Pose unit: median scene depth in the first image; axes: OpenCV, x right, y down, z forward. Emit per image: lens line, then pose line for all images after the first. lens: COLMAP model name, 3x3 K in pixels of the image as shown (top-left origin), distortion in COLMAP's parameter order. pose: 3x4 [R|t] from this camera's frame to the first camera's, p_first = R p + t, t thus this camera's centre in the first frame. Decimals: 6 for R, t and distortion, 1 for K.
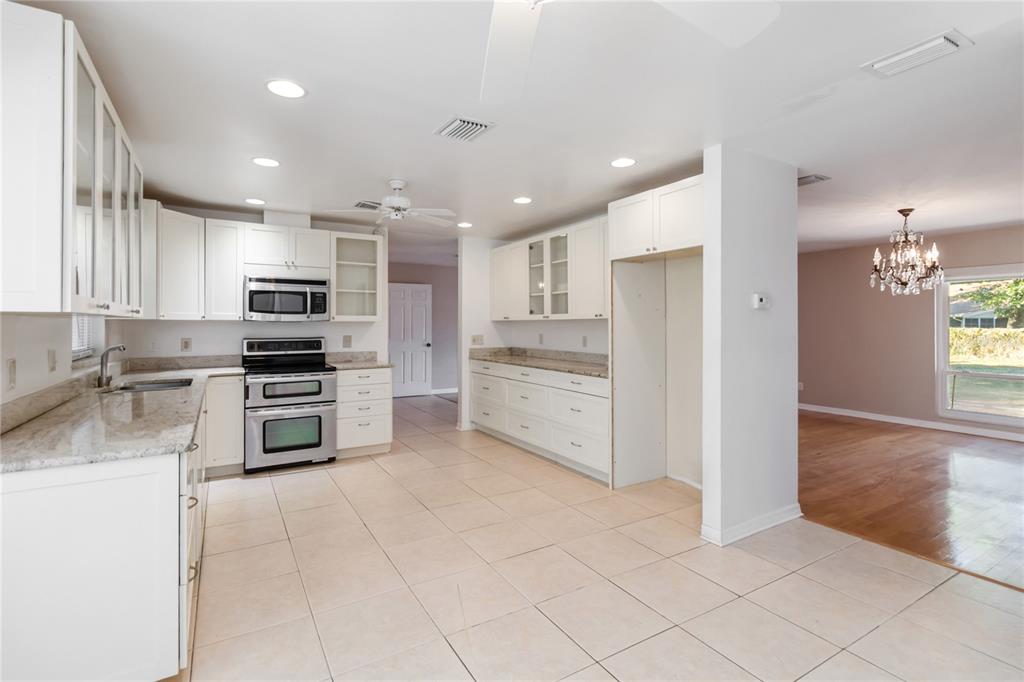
lens RADIAL K [[480.6, 0, 506.2], [0, 480.6, 322.3], [0, 0, 1]] dist [-0.003796, 0.001769]
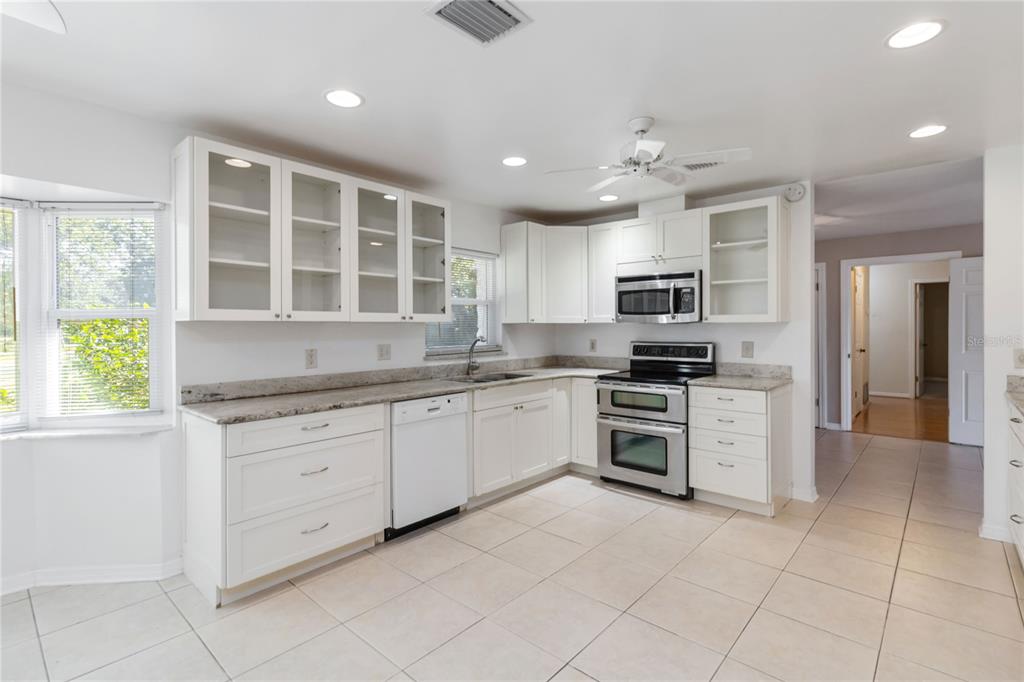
lens RADIAL K [[480.6, 0, 513.1], [0, 480.6, 325.7], [0, 0, 1]] dist [-0.003796, 0.001769]
pose [[0.310863, -0.003833, -0.950447, 0.277329], [0.006279, 0.999978, -0.001979, 0.002178], [0.950434, -0.005353, 0.310881, 0.444168]]
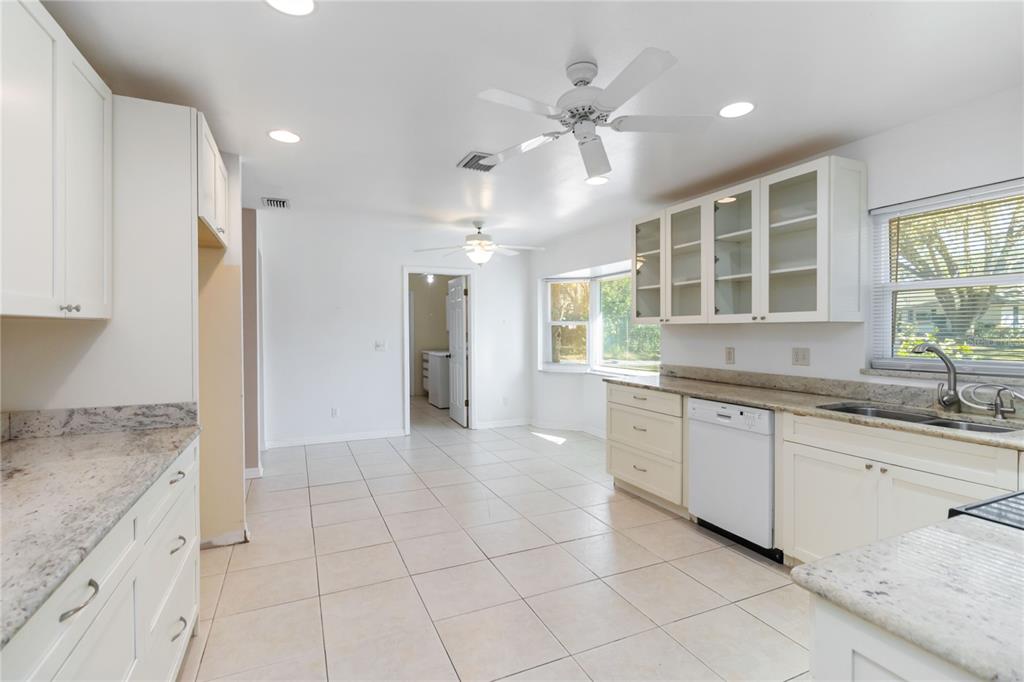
lens RADIAL K [[480.6, 0, 515.4], [0, 480.6, 332.1], [0, 0, 1]] dist [-0.003796, 0.001769]
pose [[-0.994821, 0.003879, 0.101569, -0.154621], [0.004067, 0.999990, 0.001646, 0.004464], [-0.101562, 0.002050, -0.994827, 1.143540]]
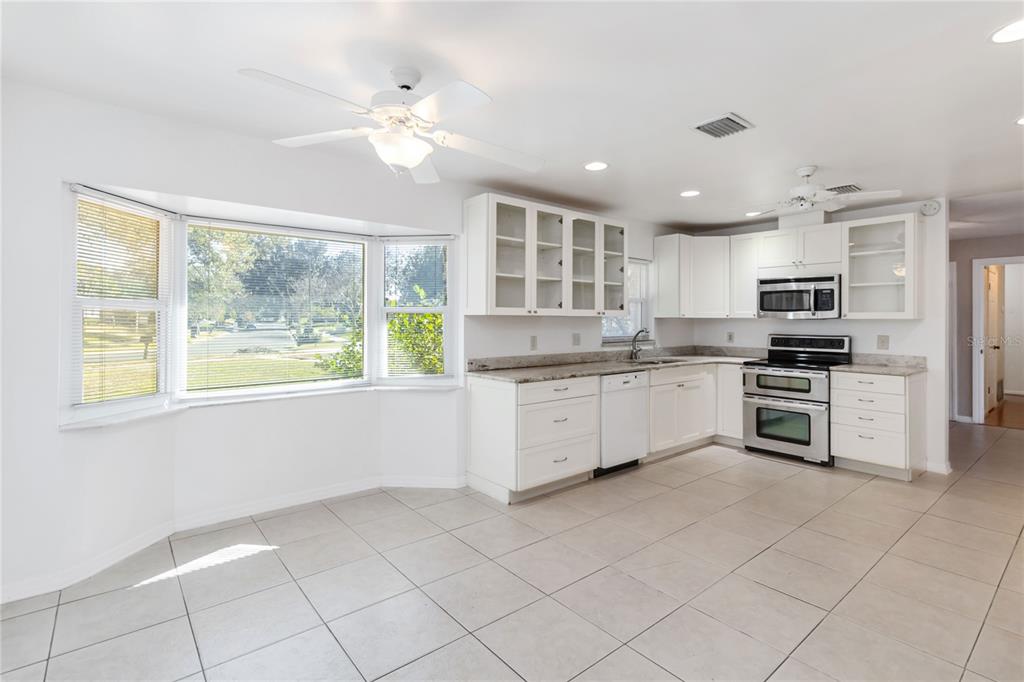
lens RADIAL K [[480.6, 0, 514.0], [0, 480.6, 314.5], [0, 0, 1]] dist [-0.003796, 0.001769]
pose [[0.156131, -0.009737, -0.987688, 0.440420], [-0.002710, 0.999943, -0.010287, 0.000644], [0.987733, 0.004282, 0.156096, 0.218956]]
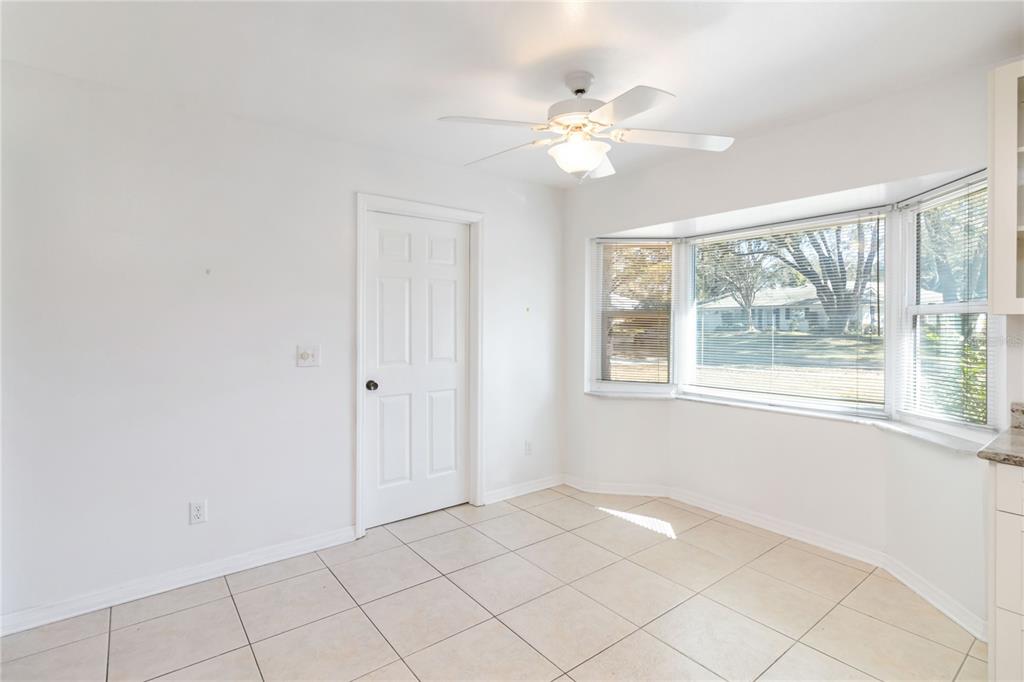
lens RADIAL K [[480.6, 0, 503.6], [0, 480.6, 318.1], [0, 0, 1]] dist [-0.003796, 0.001769]
pose [[-0.991877, -0.004769, -0.127115, 0.133755], [-0.002969, 0.999893, -0.014344, 0.002728], [0.127170, -0.013850, -0.991784, 0.595675]]
